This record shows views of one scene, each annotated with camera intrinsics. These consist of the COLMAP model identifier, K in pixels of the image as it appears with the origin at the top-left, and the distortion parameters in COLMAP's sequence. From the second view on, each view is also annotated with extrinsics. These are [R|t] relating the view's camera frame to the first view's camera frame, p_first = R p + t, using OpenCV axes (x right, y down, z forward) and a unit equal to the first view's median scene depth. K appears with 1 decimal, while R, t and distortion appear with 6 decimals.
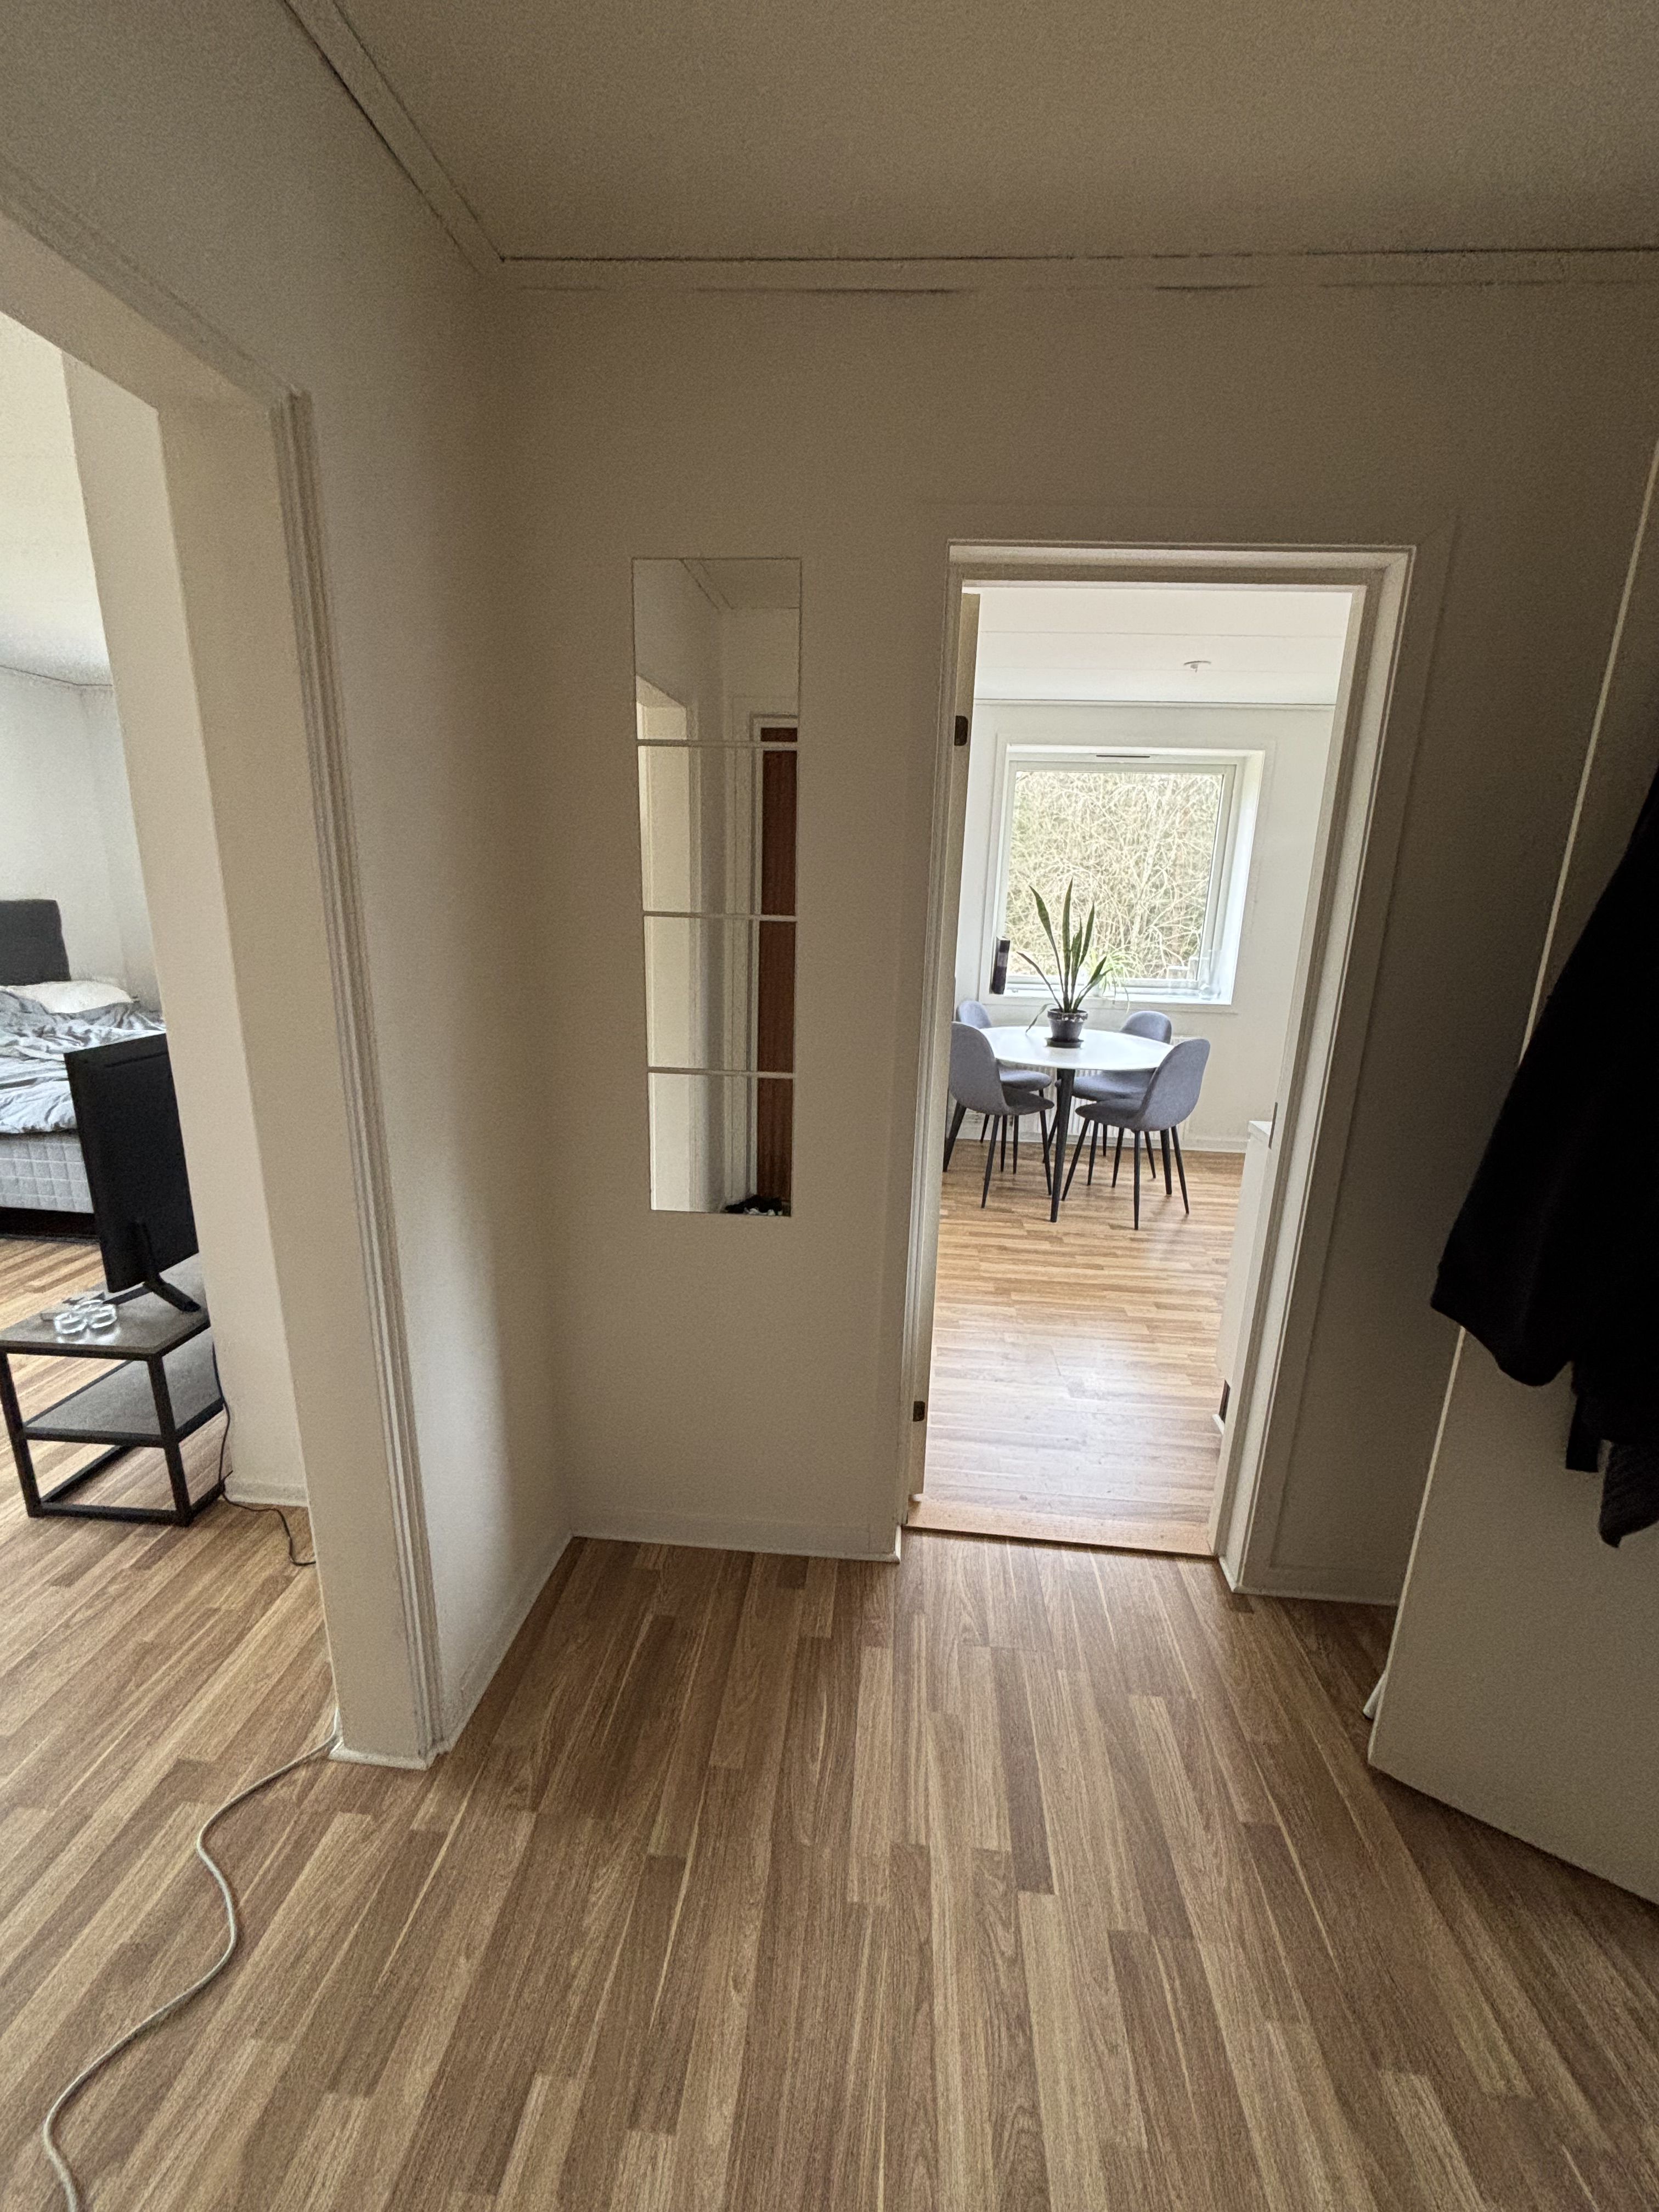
lens RADIAL K [[889.8, 0, 829.5], [0, 889.8, 1106.0], [0, 0, 1]] dist [0.000396, -0.000149]
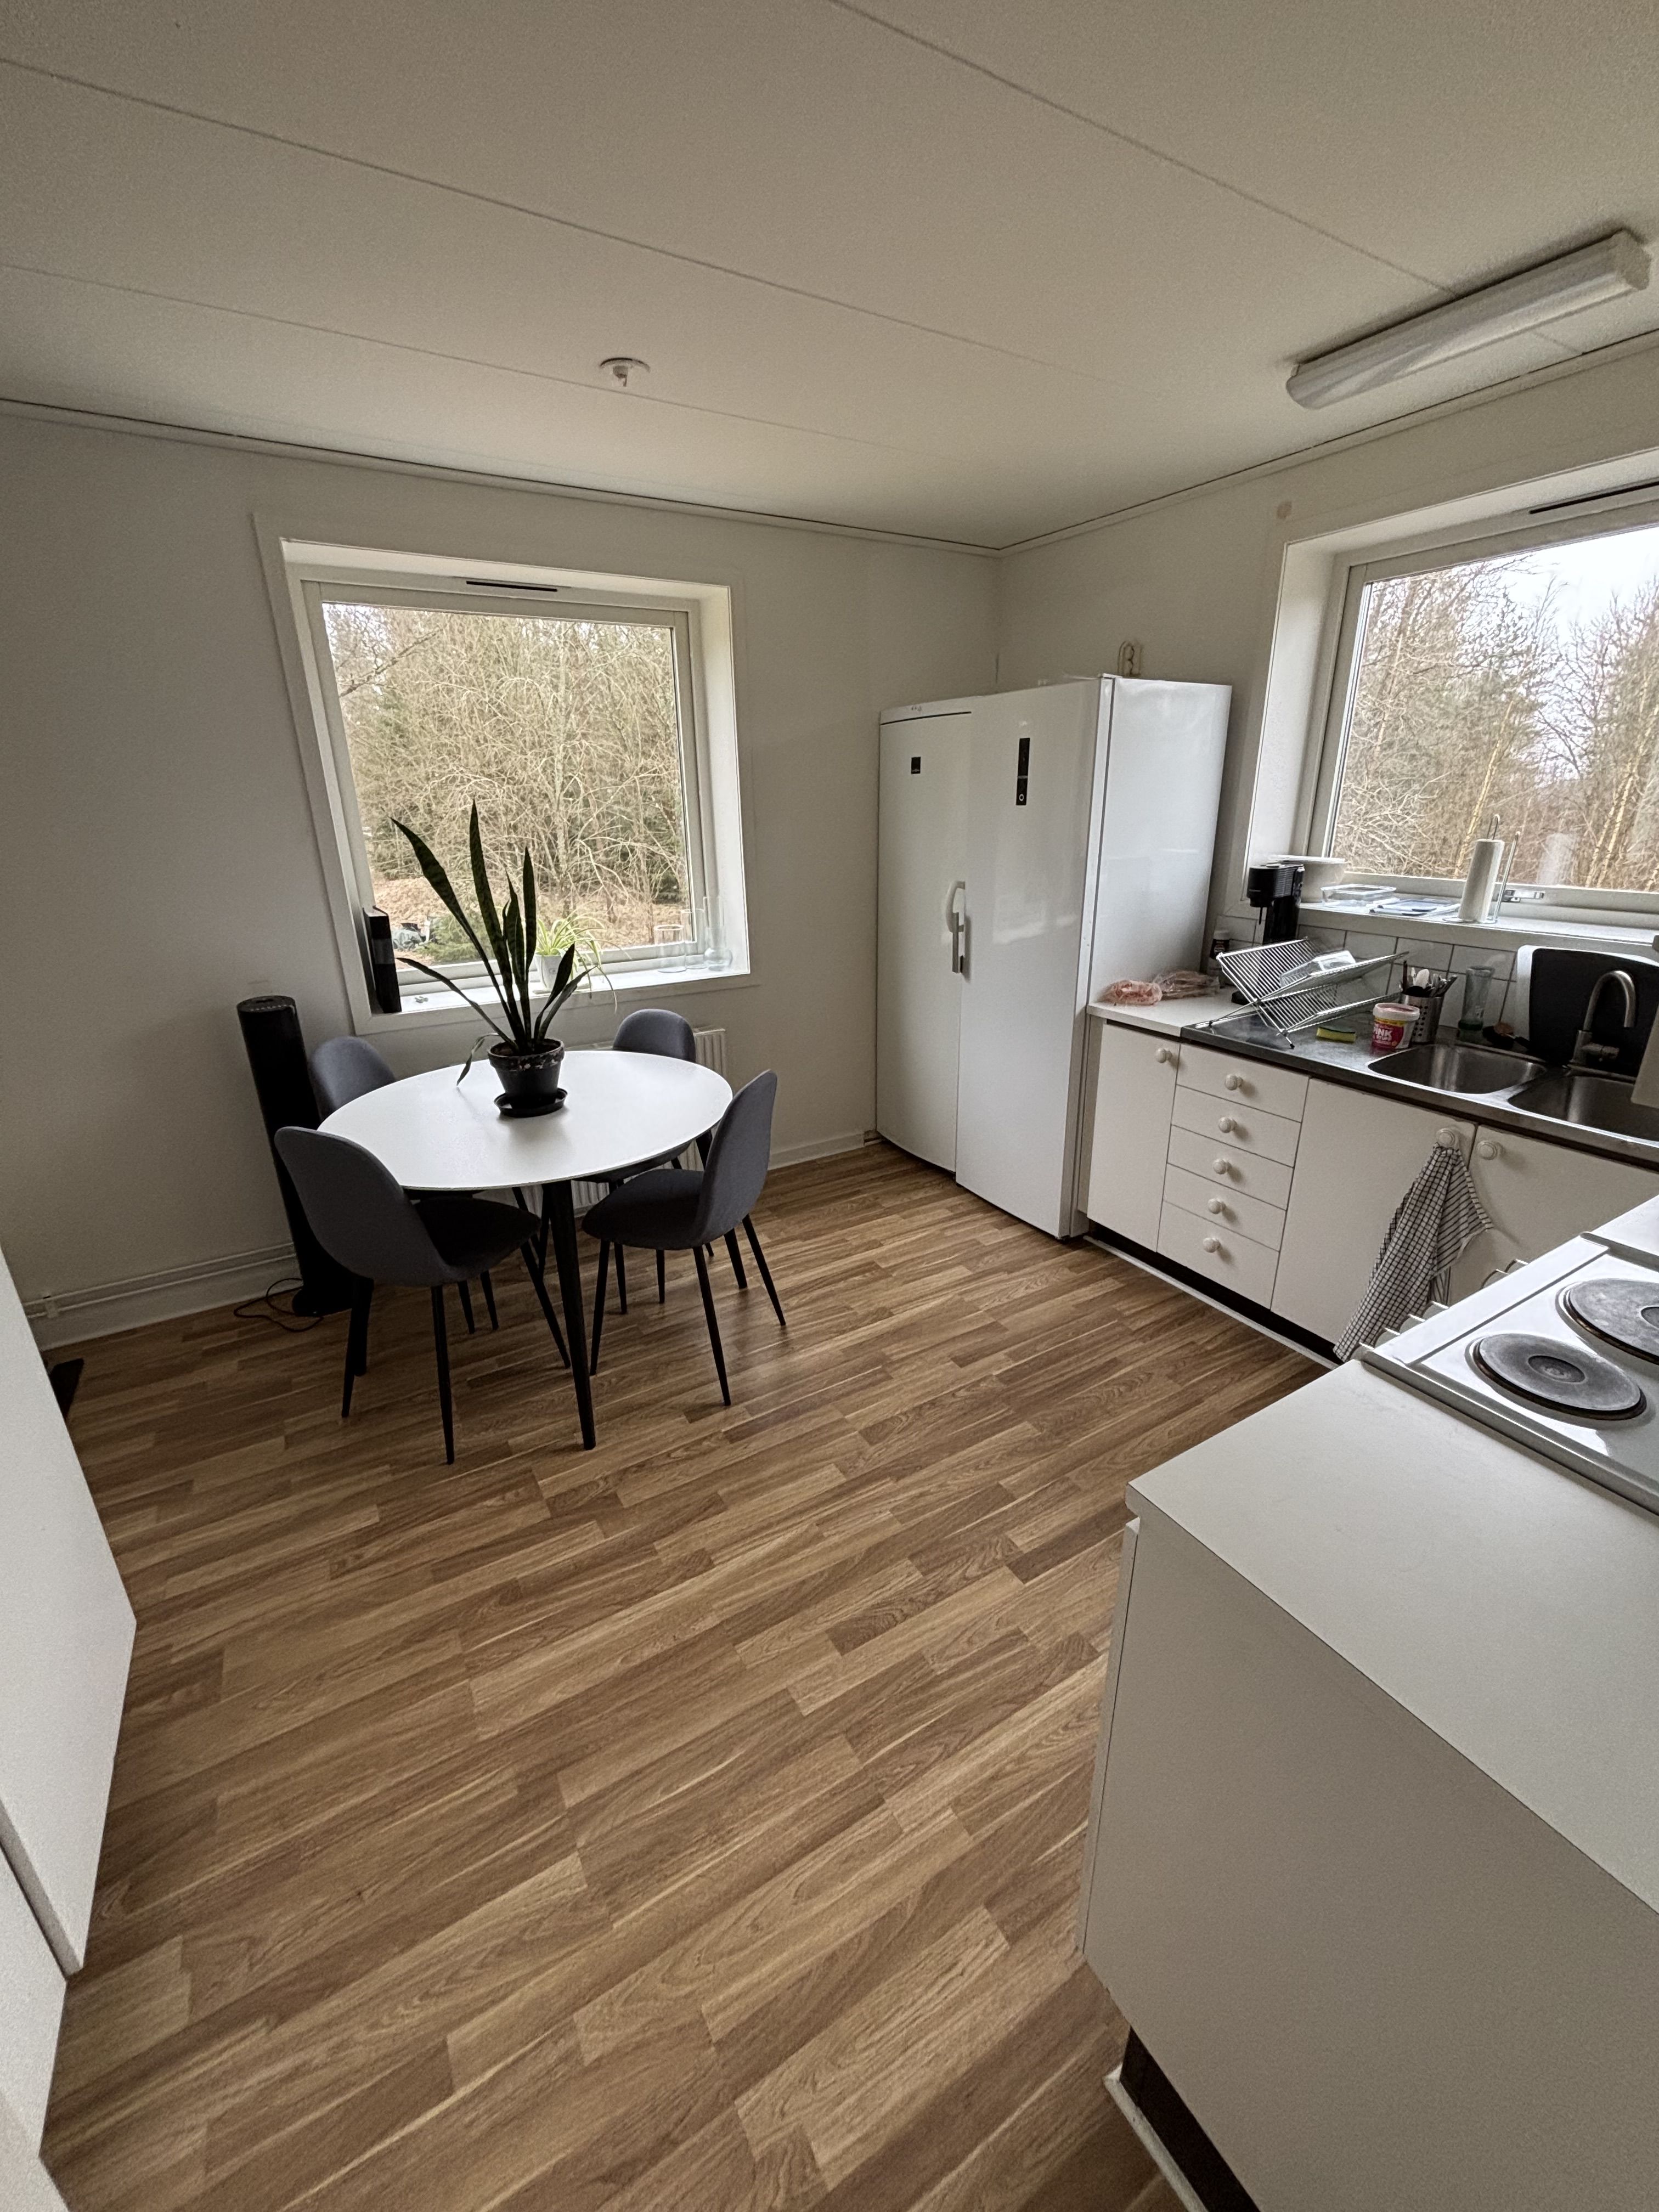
lens RADIAL K [[889.8, 0, 829.5], [0, 889.8, 1106.0], [0, 0, 1]] dist [0.000396, -0.000149]
pose [[0.814673, -0.231197, 0.531842, 0.104010], [0.179842, 0.972602, 0.147319, -0.103132], [-0.551330, -0.024369, 0.833931, 0.376906]]
